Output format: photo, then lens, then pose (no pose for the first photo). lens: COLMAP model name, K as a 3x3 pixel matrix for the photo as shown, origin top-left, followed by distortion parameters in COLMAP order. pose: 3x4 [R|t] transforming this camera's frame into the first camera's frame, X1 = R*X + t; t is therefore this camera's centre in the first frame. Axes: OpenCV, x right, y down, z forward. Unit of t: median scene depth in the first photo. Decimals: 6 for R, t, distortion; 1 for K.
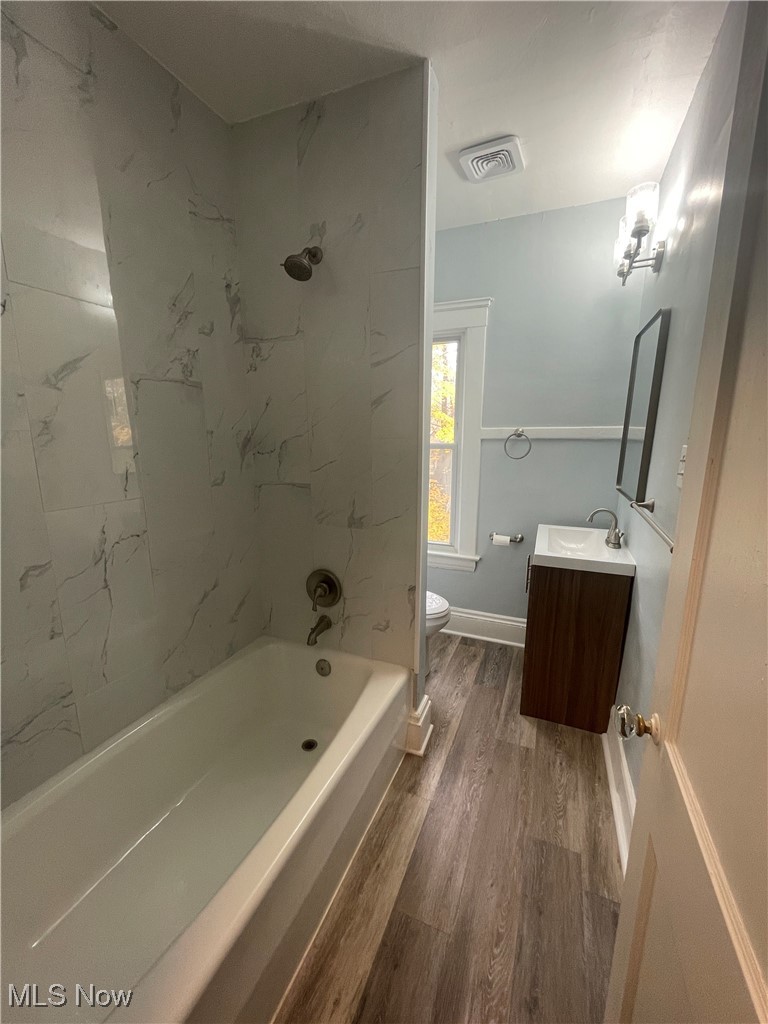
lens RADIAL K [[410.5, 0, 385.6], [0, 410.5, 513.3], [0, 0, 1]] dist [-0.002058, -0.000064]
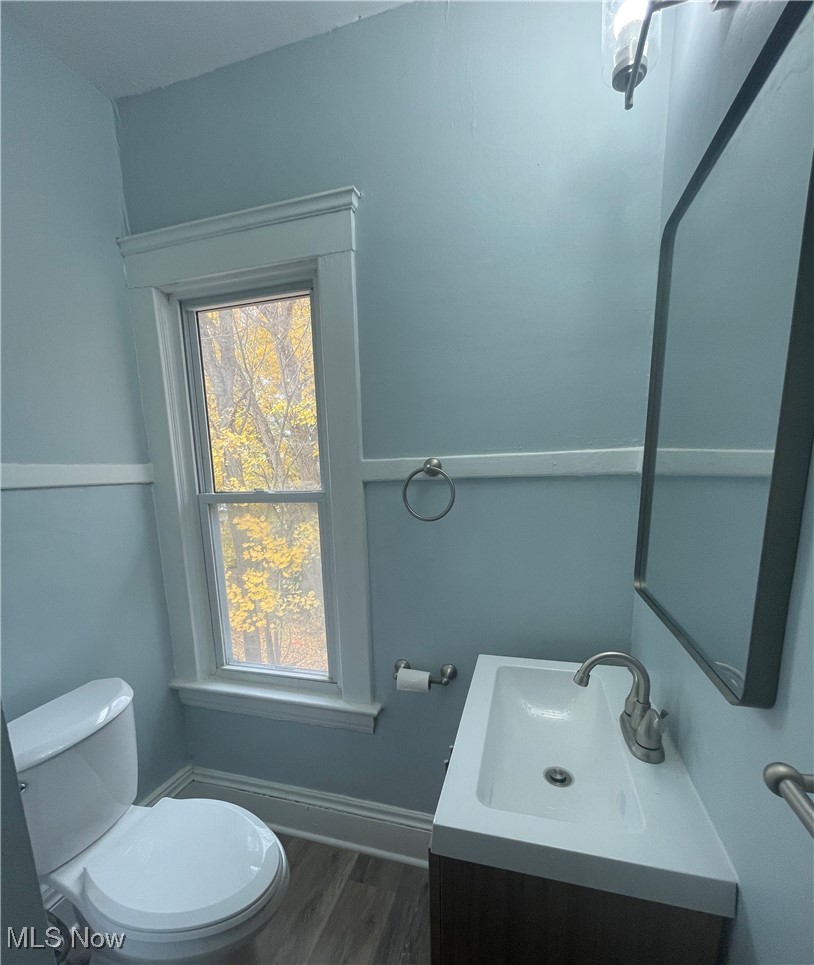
lens RADIAL K [[440.3, 0, 404.0], [0, 440.3, 545.7], [0, 0, 1]] dist [0.000397, 0.000482]
pose [[0.994601, -0.044595, 0.093707, 0.239474], [0.047109, 0.998582, -0.024787, -0.091320], [-0.092468, 0.029067, 0.995291, 0.481765]]
